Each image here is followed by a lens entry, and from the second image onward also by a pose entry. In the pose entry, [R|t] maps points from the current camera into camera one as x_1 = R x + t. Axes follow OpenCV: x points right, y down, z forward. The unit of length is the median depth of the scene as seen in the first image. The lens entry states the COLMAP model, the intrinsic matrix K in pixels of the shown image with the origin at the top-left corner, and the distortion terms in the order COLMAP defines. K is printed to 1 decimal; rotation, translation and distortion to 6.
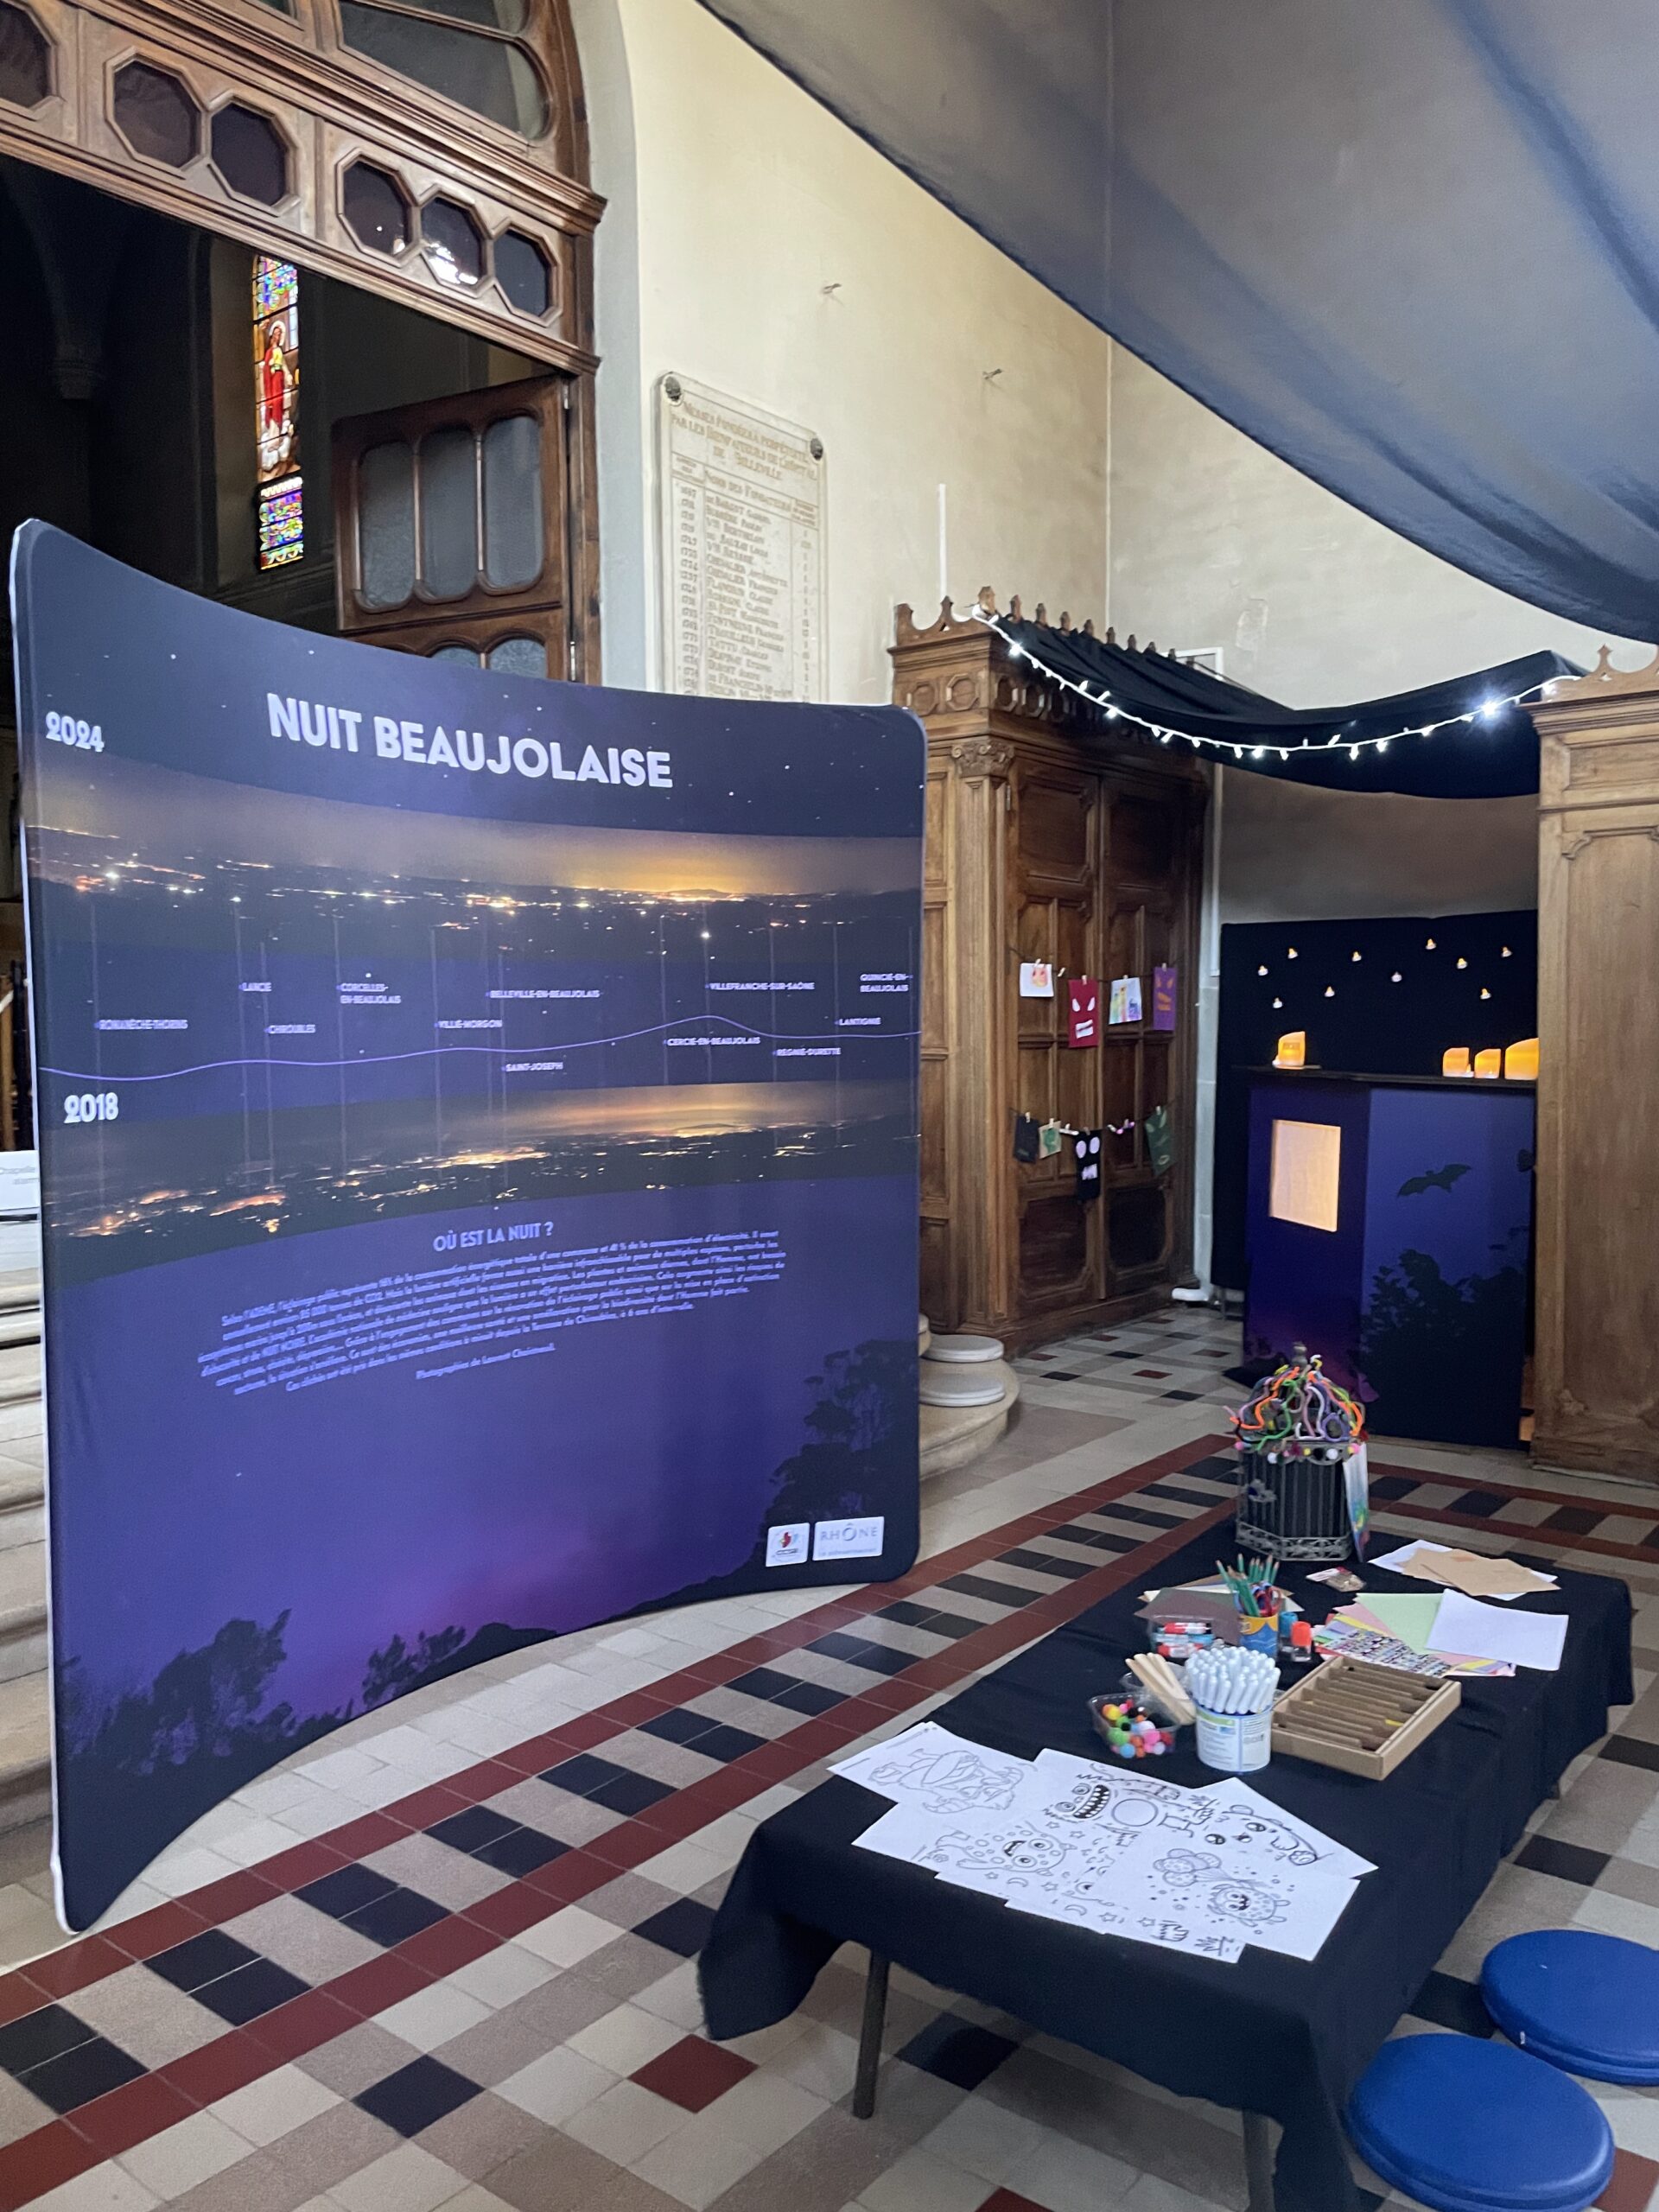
lens RADIAL K [[1667.4, 0, 860.3], [0, 1667.4, 1090.1], [0, 0, 1]] dist [0.096153, -0.138770]
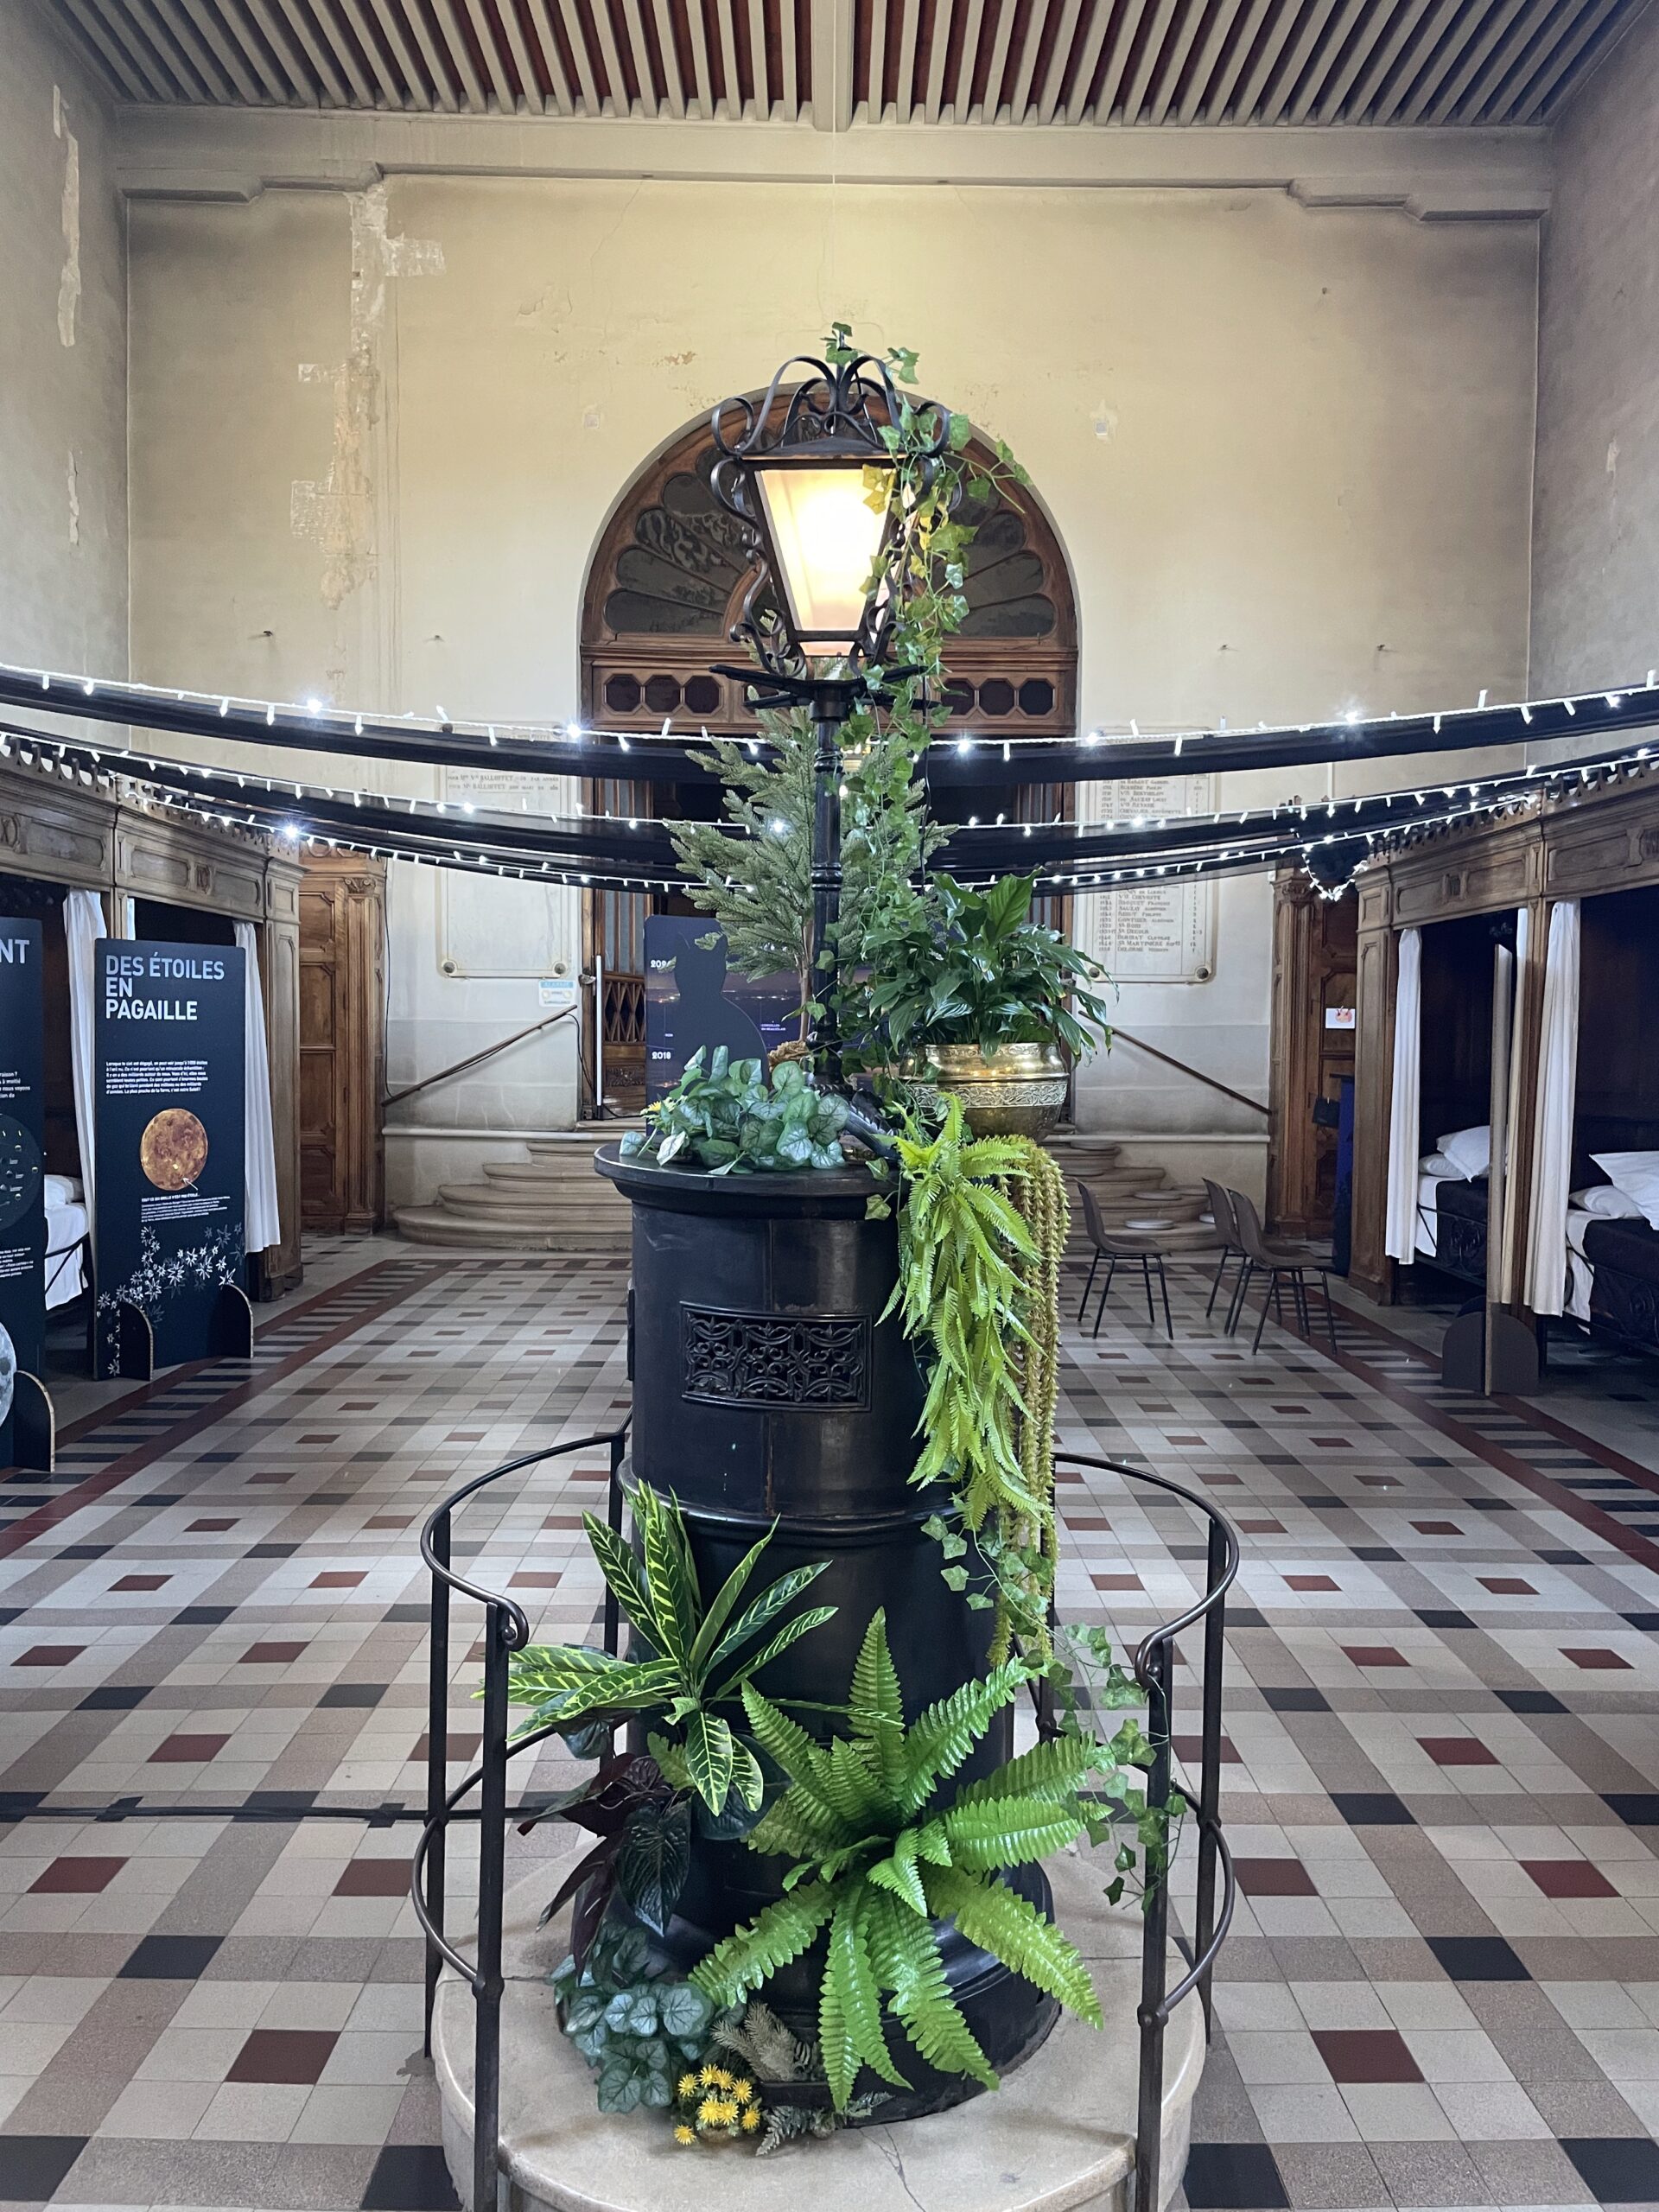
lens RADIAL K [[1668.6, 0, 839.4], [0, 1668.6, 1088.2], [0, 0, 1]] dist [0.107610, -0.175266]
pose [[0.617622, 0.039014, -0.785507, 2.029660], [-0.048526, 0.998756, 0.011451, 0.016306], [0.784976, 0.031045, 0.618747, -0.787978]]
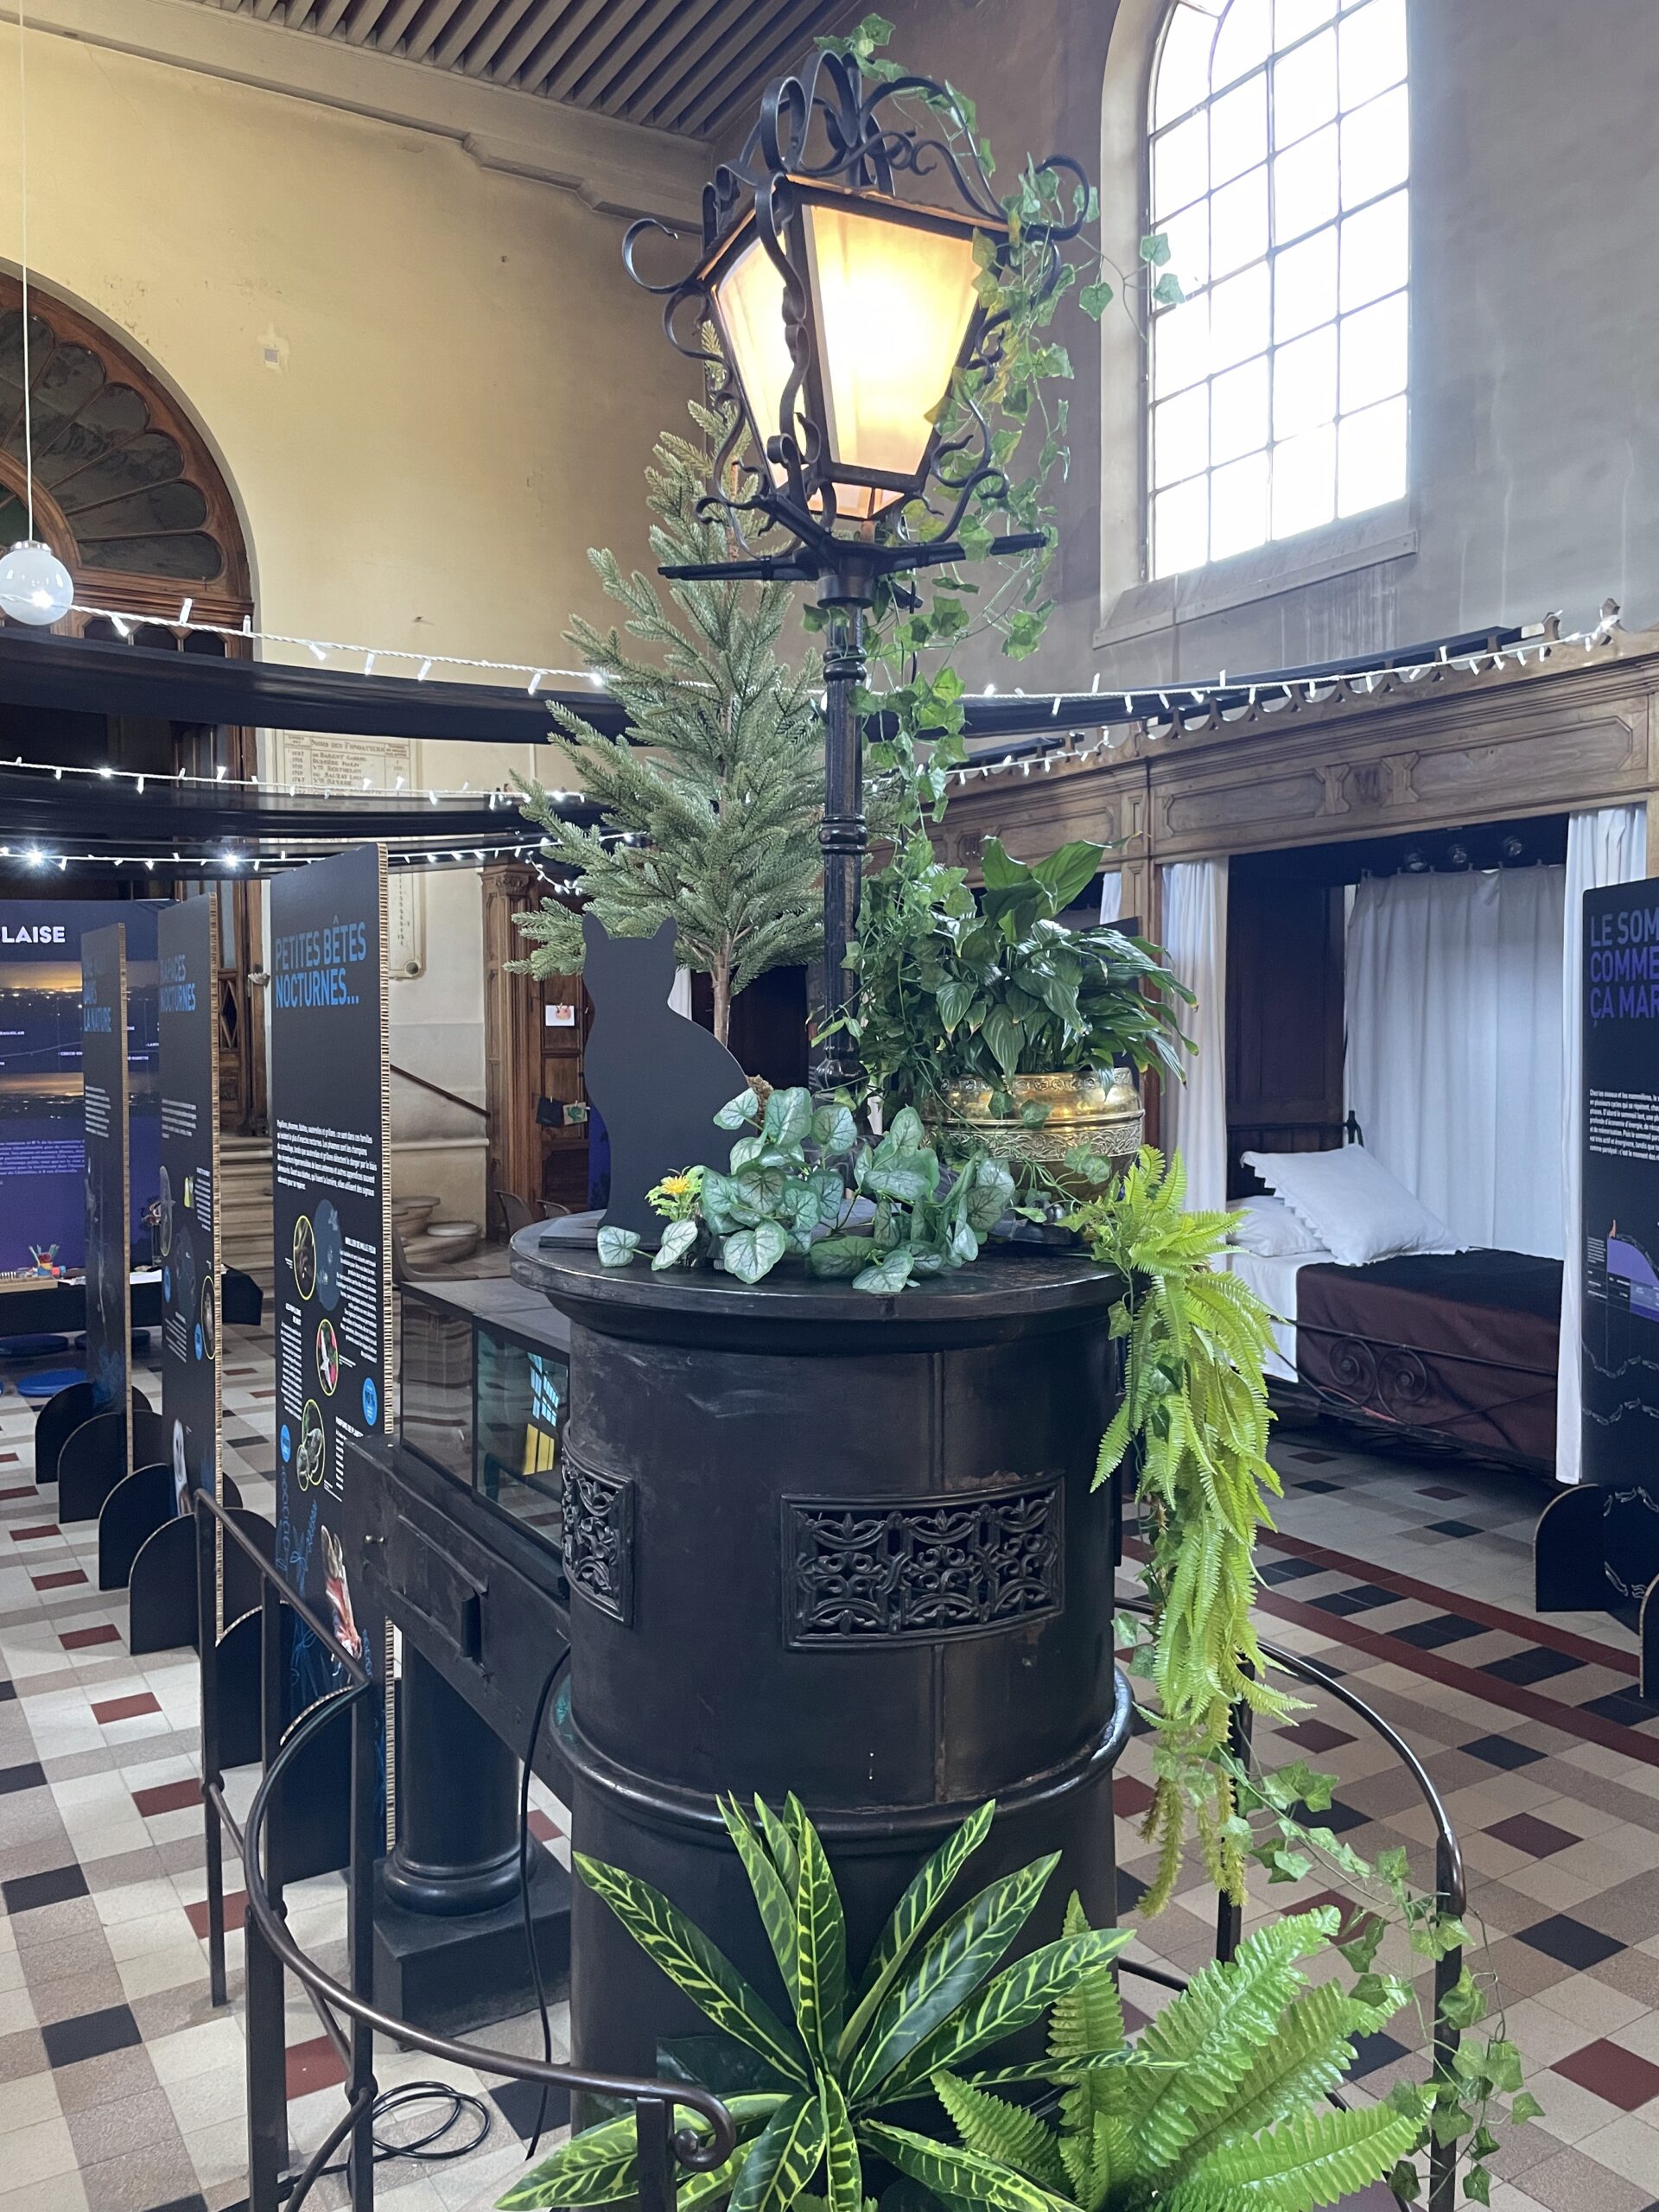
lens RADIAL K [[1667.4, 0, 860.3], [0, 1667.4, 1090.1], [0, 0, 1]] dist [0.096153, -0.138770]
pose [[0.942113, 0.010799, -0.335122, 1.688460], [-0.011981, 0.999927, -0.001458, 0.011312], [0.335081, 0.005389, 0.942174, -0.809289]]
